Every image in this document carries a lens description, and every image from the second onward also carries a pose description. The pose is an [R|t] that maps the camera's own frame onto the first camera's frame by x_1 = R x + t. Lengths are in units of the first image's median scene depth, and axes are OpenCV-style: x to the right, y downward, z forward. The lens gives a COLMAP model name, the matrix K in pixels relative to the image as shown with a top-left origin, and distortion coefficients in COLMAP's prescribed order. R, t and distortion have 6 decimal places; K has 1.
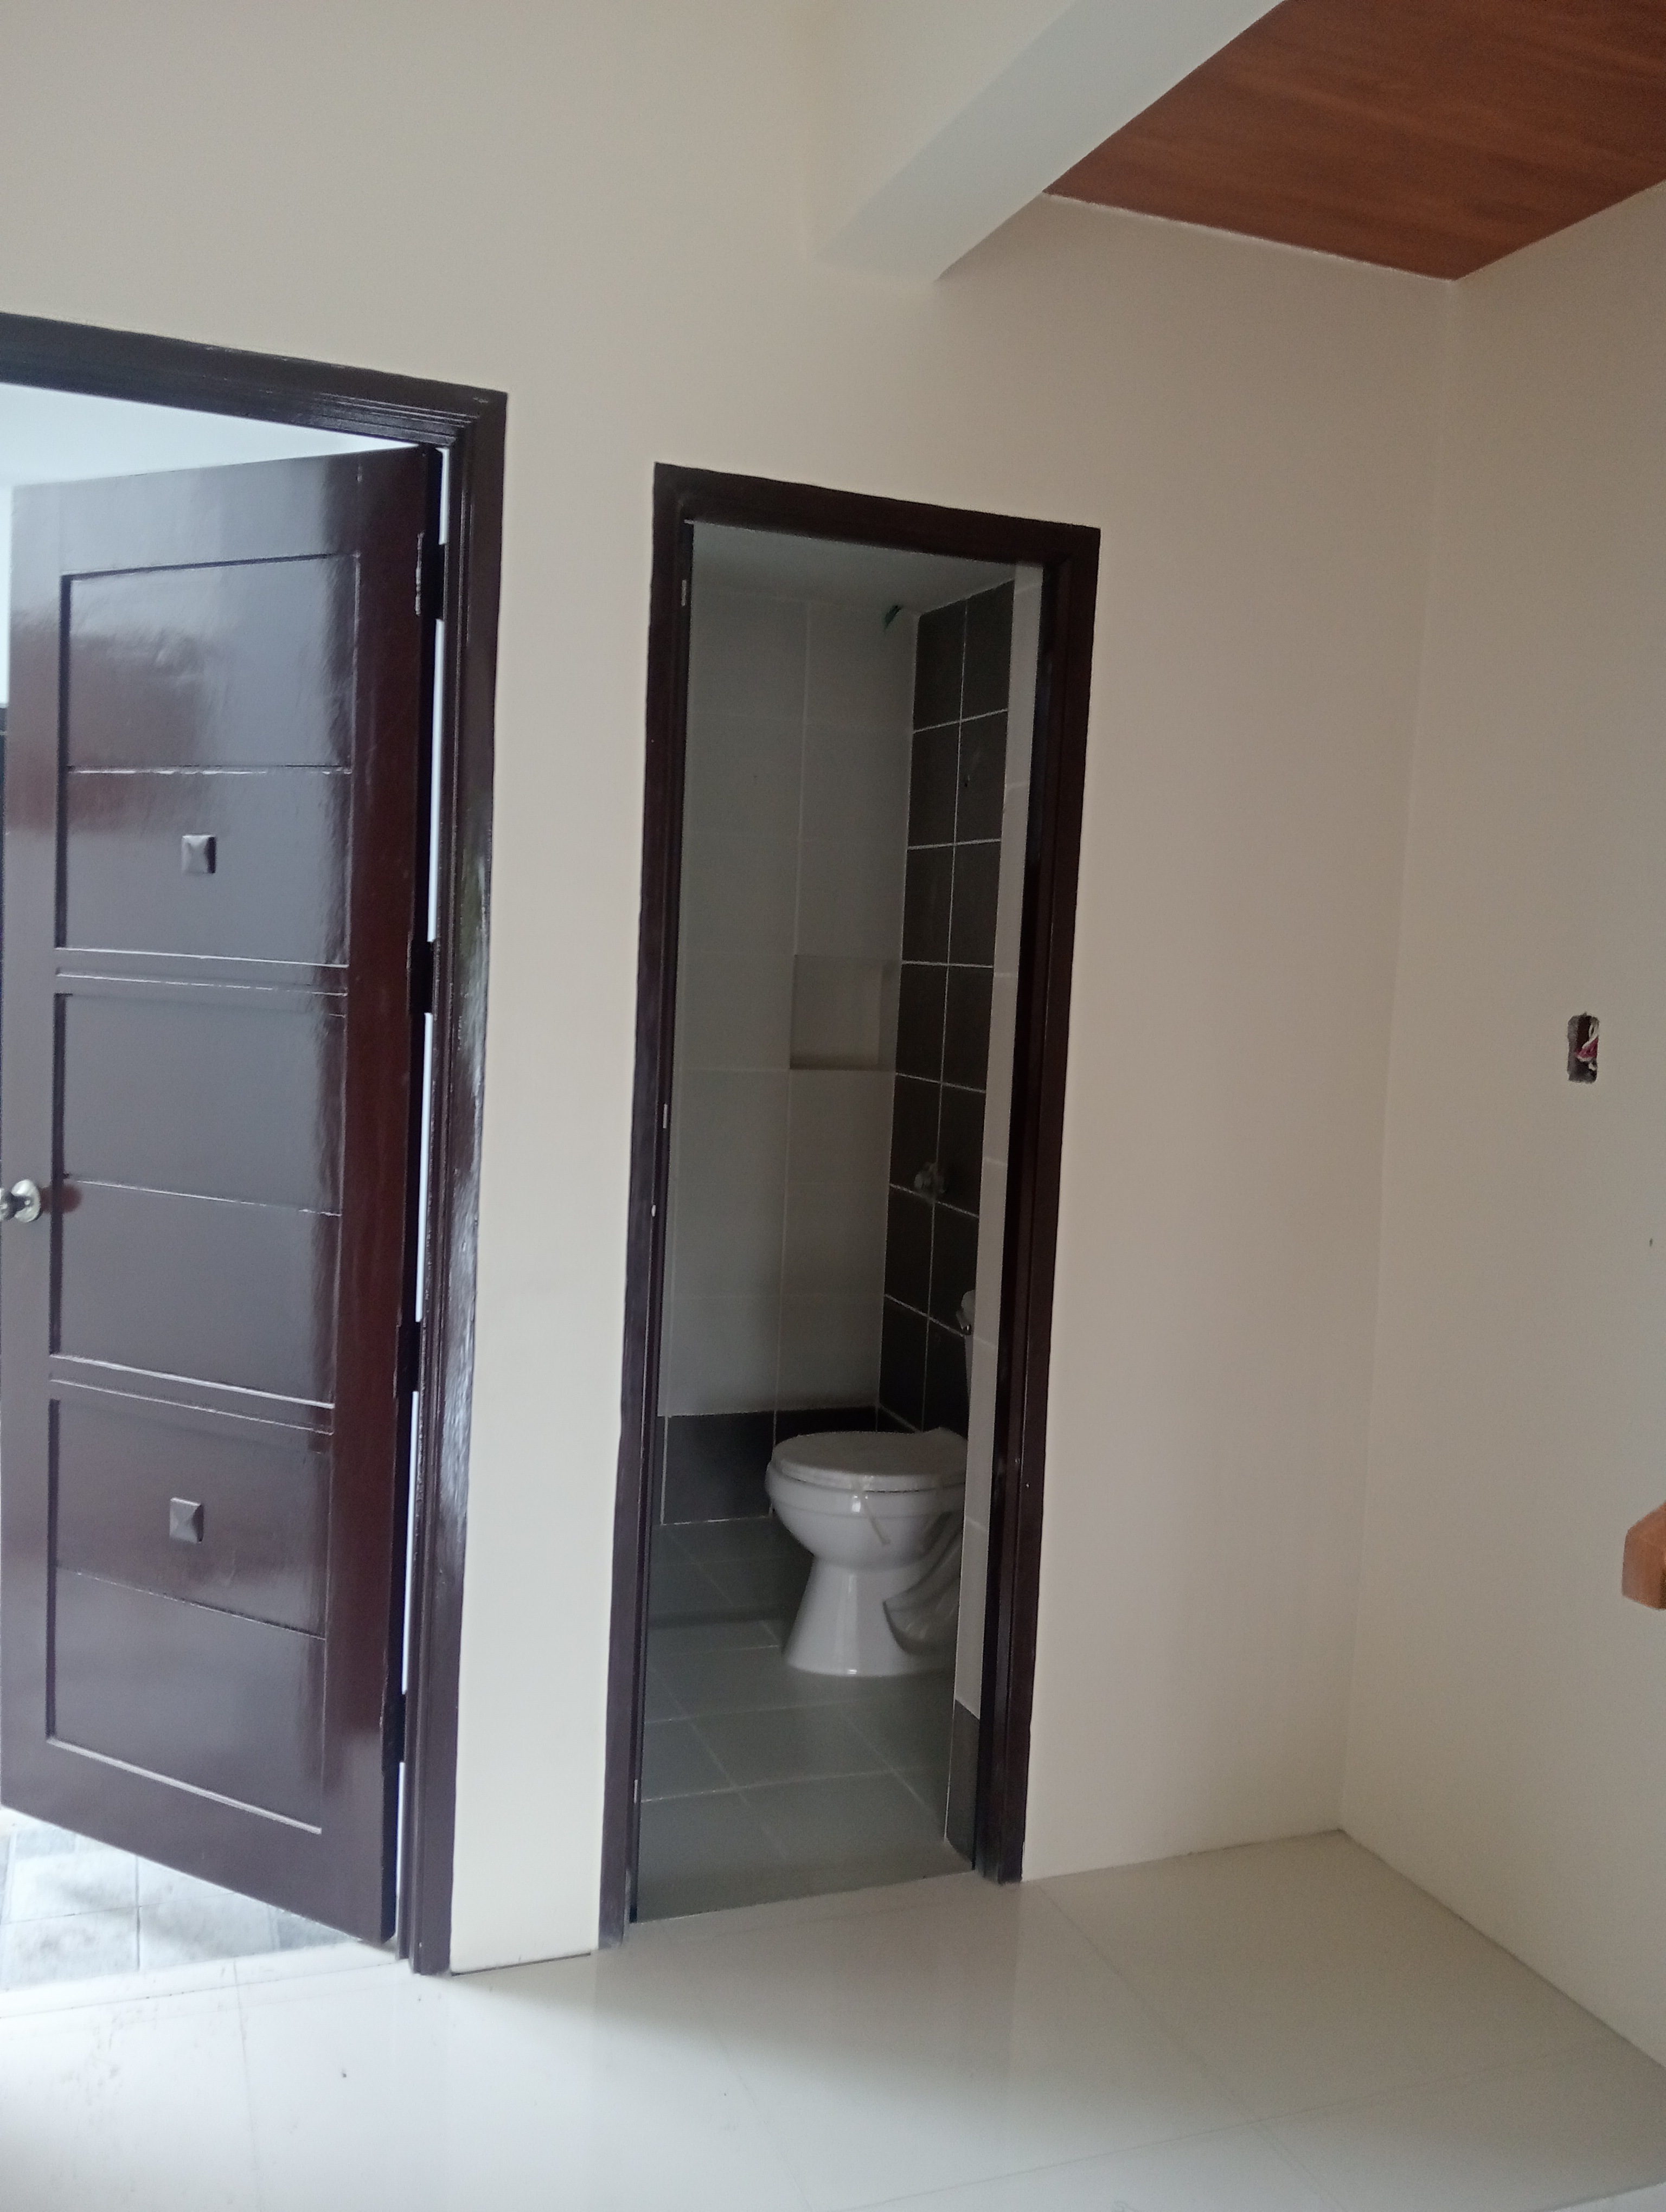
lens RADIAL K [[1799.7, 0, 805.1], [0, 1799.7, 1101.8], [0, 0, 1]] dist [0.068739, -0.165766]
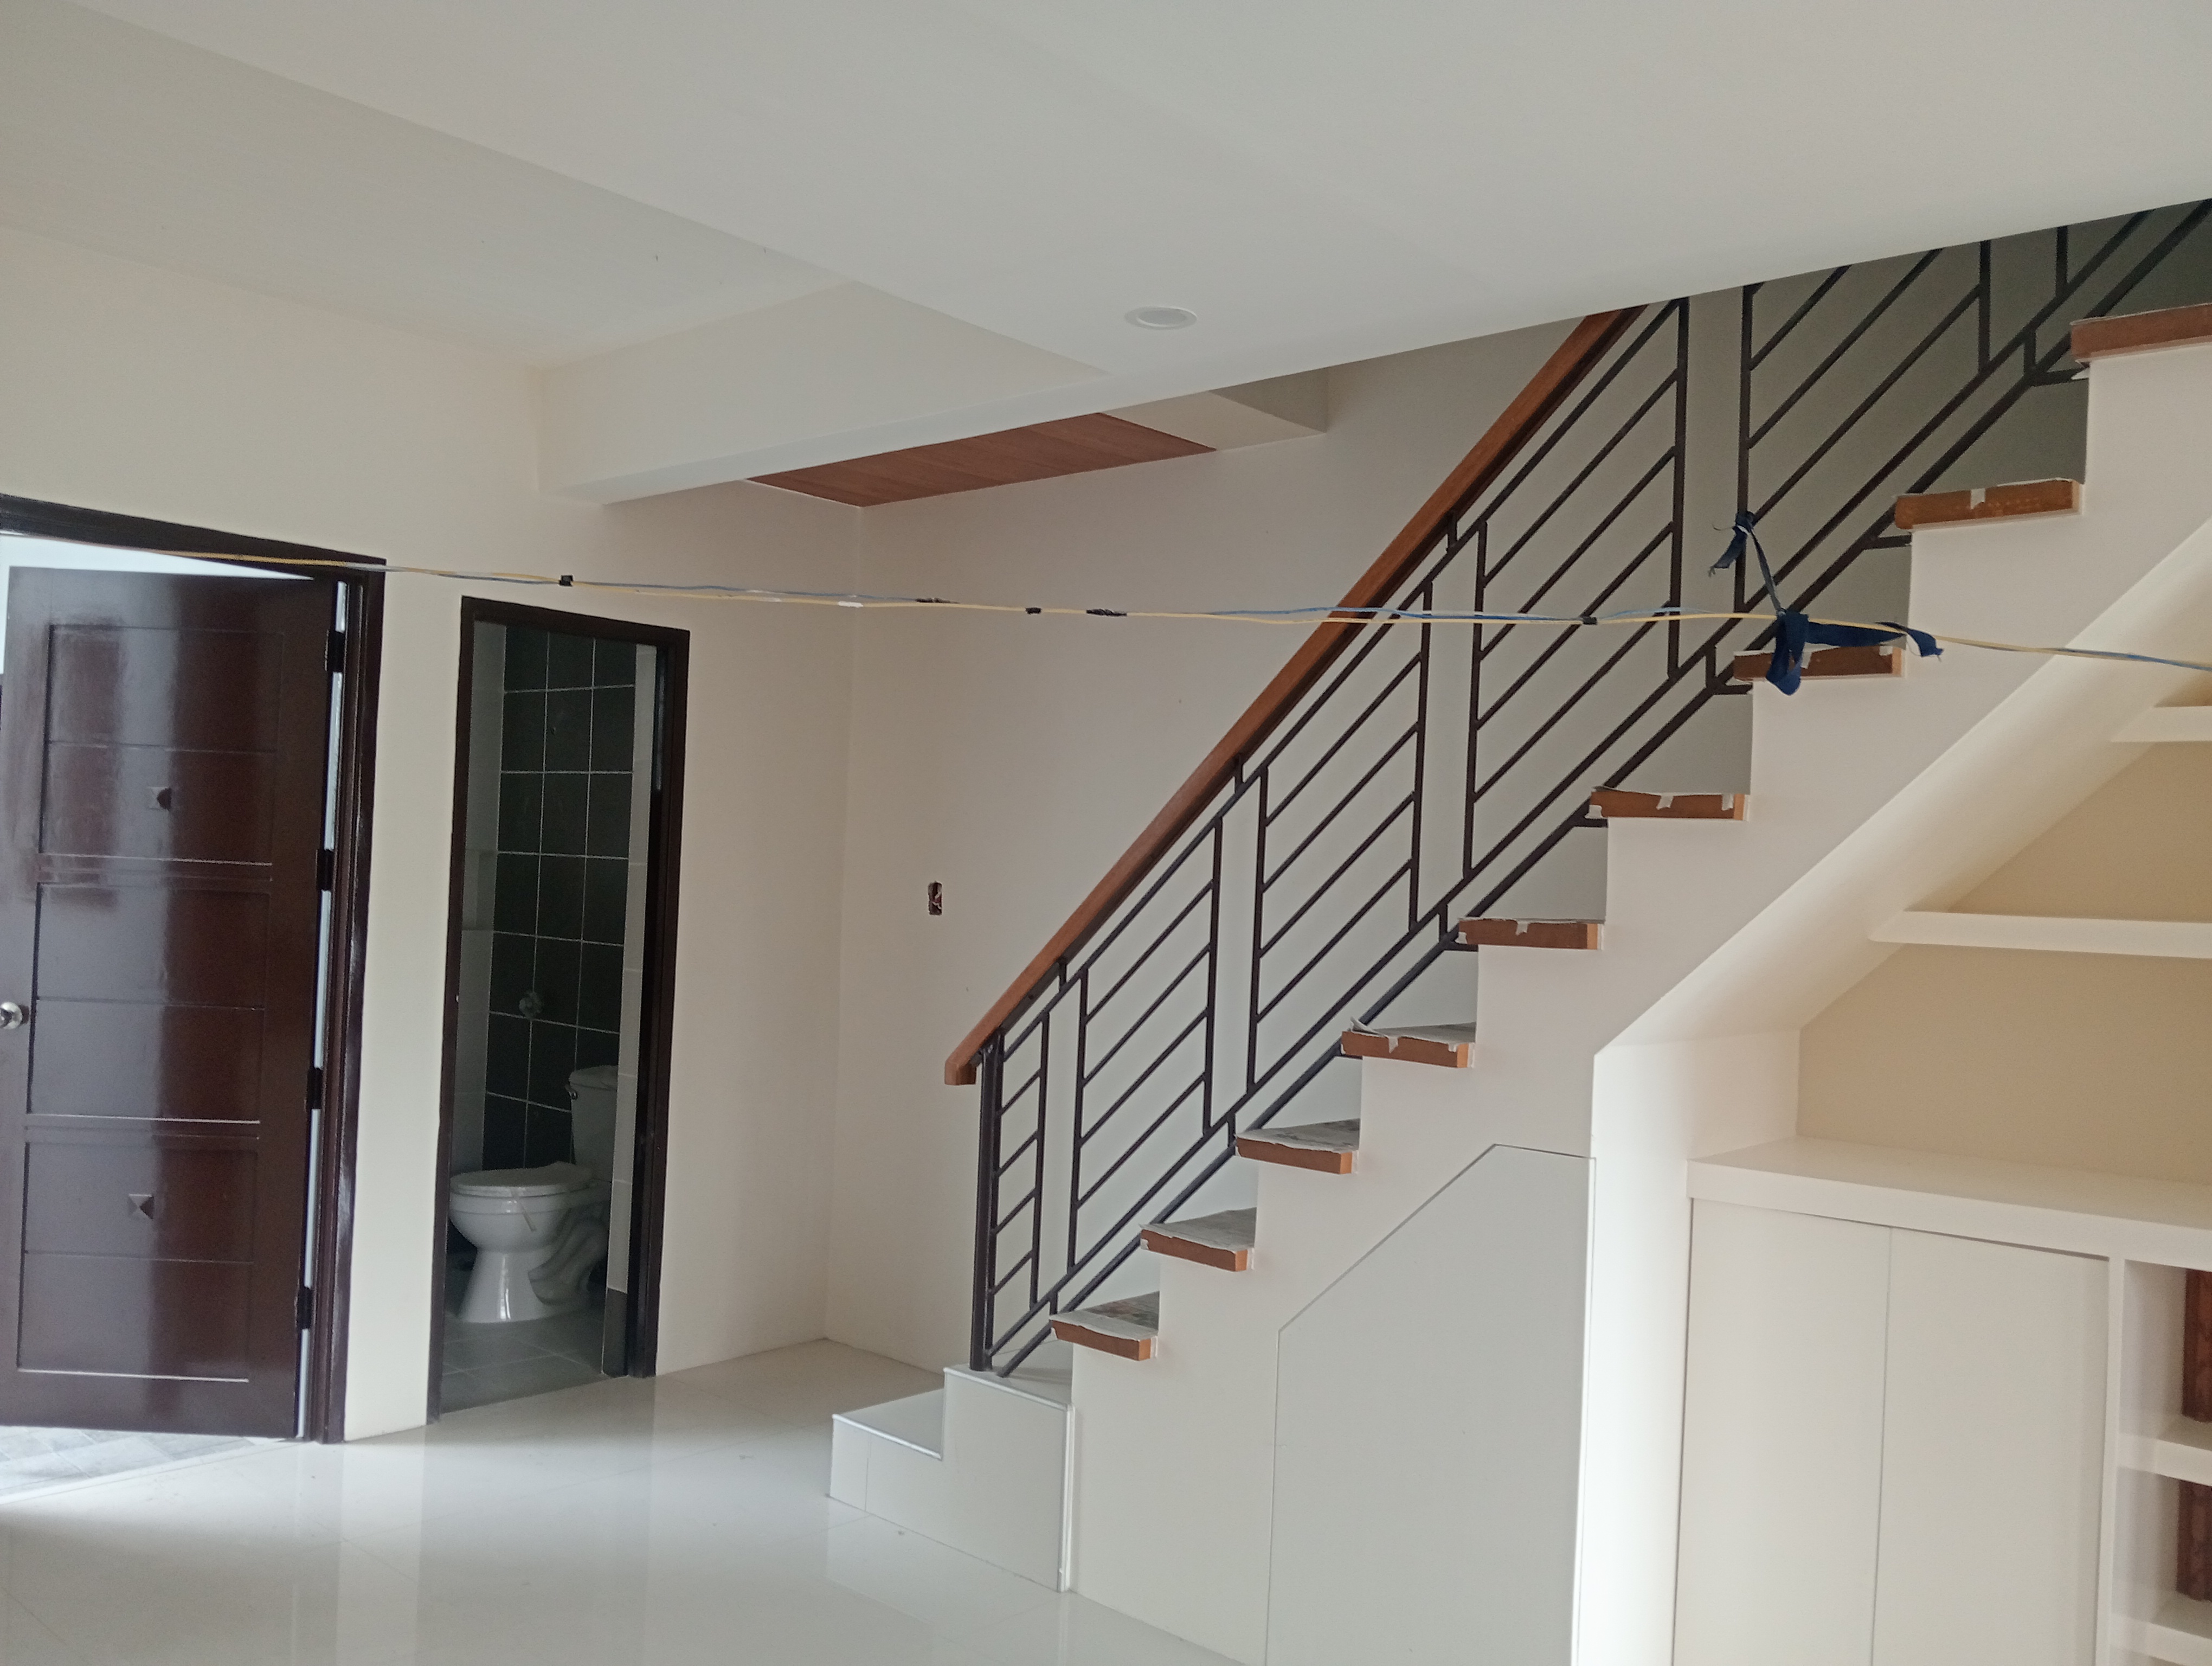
lens RADIAL K [[1799.7, 0, 1100.9], [0, 1799.7, 848.3], [0, 0, 1]] dist [0.068739, -0.165766]
pose [[0.887586, -0.006978, 0.460590, -0.308200], [0.039445, 0.997364, -0.060902, 0.041687], [-0.458951, 0.072224, 0.885521, -0.808025]]
